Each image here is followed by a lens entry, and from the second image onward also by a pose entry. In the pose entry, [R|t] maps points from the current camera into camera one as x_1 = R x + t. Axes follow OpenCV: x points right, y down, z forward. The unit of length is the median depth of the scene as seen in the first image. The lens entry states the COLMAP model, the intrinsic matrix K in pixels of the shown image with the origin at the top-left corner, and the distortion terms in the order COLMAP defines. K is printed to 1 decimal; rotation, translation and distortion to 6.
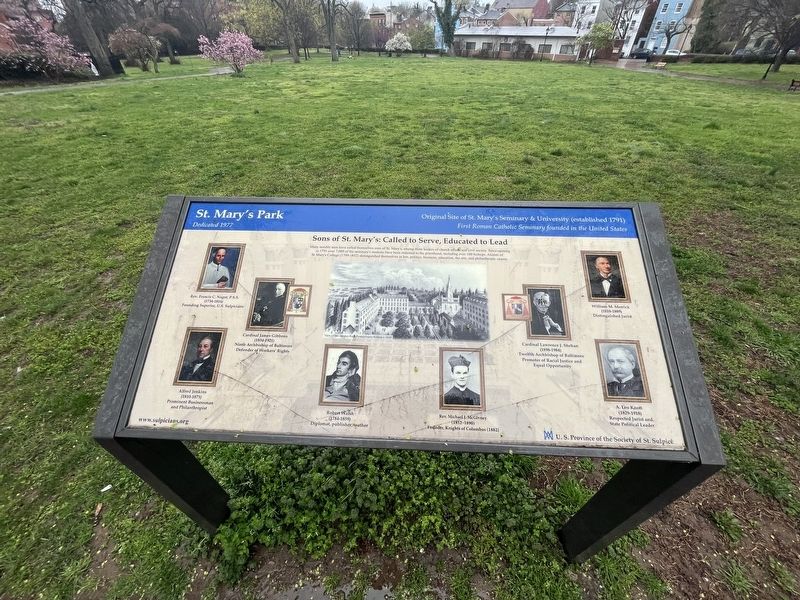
lens RADIAL K [[323.8, 0, 400.0], [0, 323.8, 300.0], [0, 0, 1]] dist [-0.003370, -0.000618]
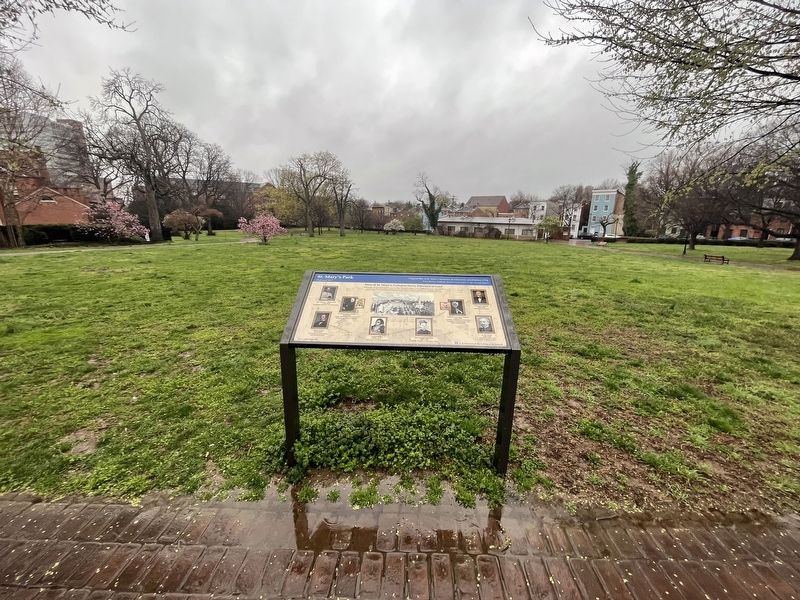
lens RADIAL K [[323.8, 0, 400.0], [0, 323.8, 300.0], [0, 0, 1]] dist [-0.003370, -0.000618]
pose [[0.999681, 0.016915, 0.018753, -0.003289], [-0.007155, 0.901831, -0.432030, 0.072625], [-0.024220, 0.431758, 0.901664, -0.088566]]
